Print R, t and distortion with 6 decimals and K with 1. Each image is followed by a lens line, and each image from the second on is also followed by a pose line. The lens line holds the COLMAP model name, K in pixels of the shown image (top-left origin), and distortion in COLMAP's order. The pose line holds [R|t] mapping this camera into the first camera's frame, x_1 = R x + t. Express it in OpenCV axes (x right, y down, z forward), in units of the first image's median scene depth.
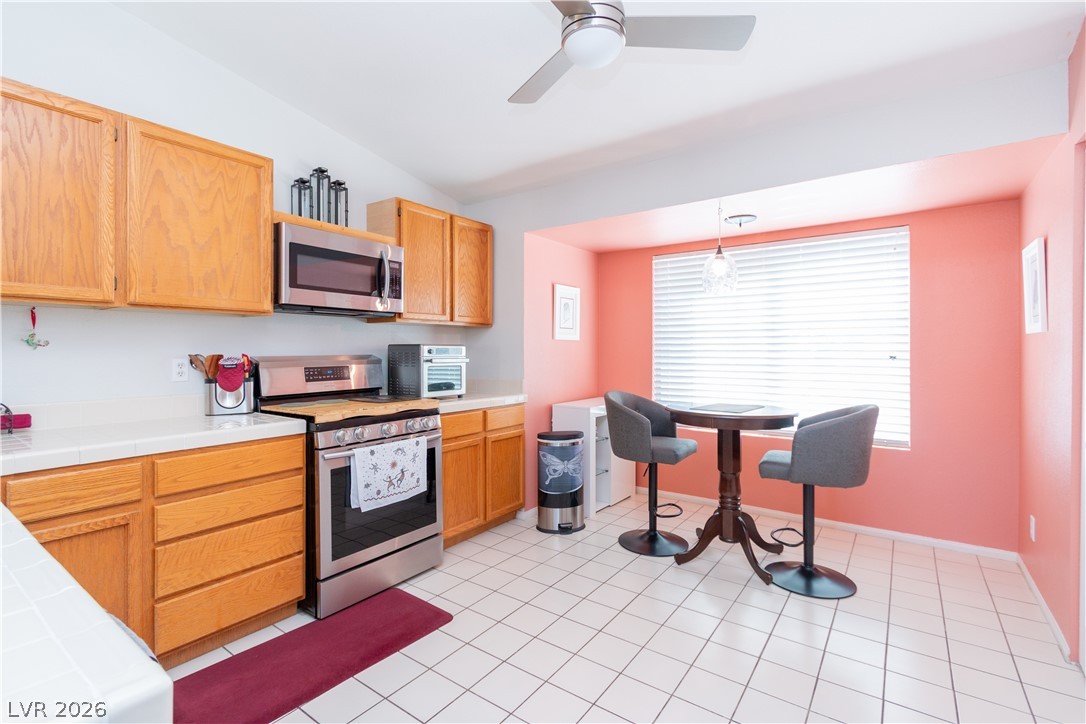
lens RADIAL K [[507.6, 0, 491.7], [0, 507.6, 344.7], [0, 0, 1]] dist [0.001845, 0.000123]
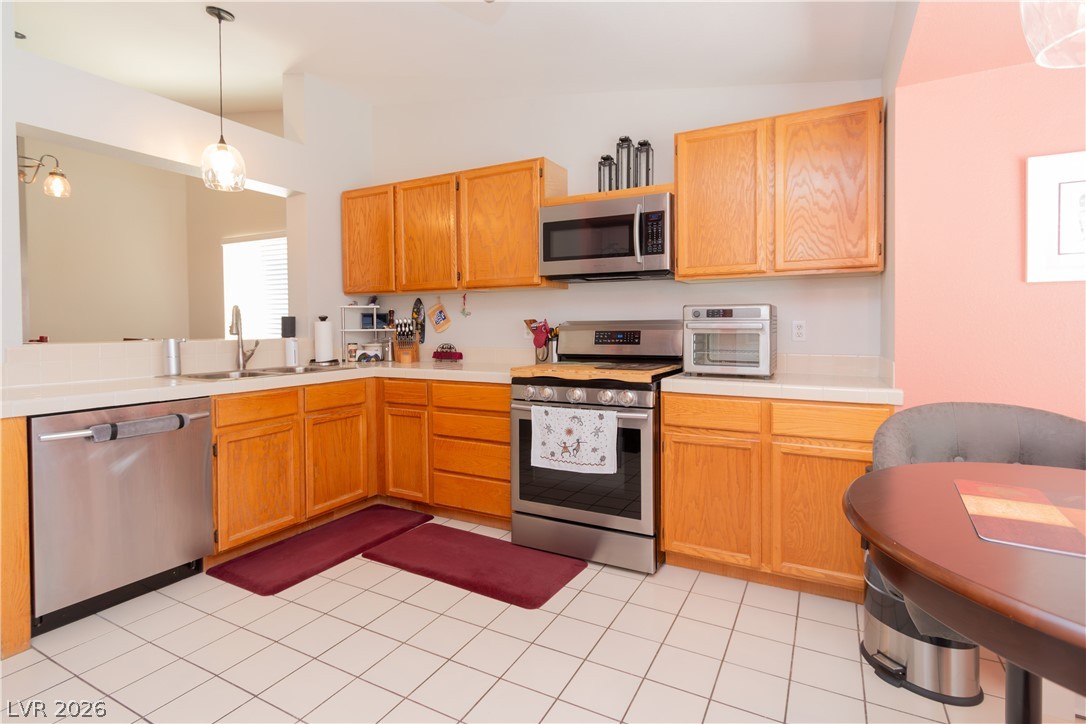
lens RADIAL K [[460.8, 0, 543.8], [0, 460.8, 326.1], [0, 0, 1]] dist [-0.000794, -0.000047]
pose [[0.239047, 0.004638, -0.970997, 0.578793], [0.017348, 0.999809, 0.009047, 0.023930], [0.970853, -0.019007, 0.238921, 0.669801]]
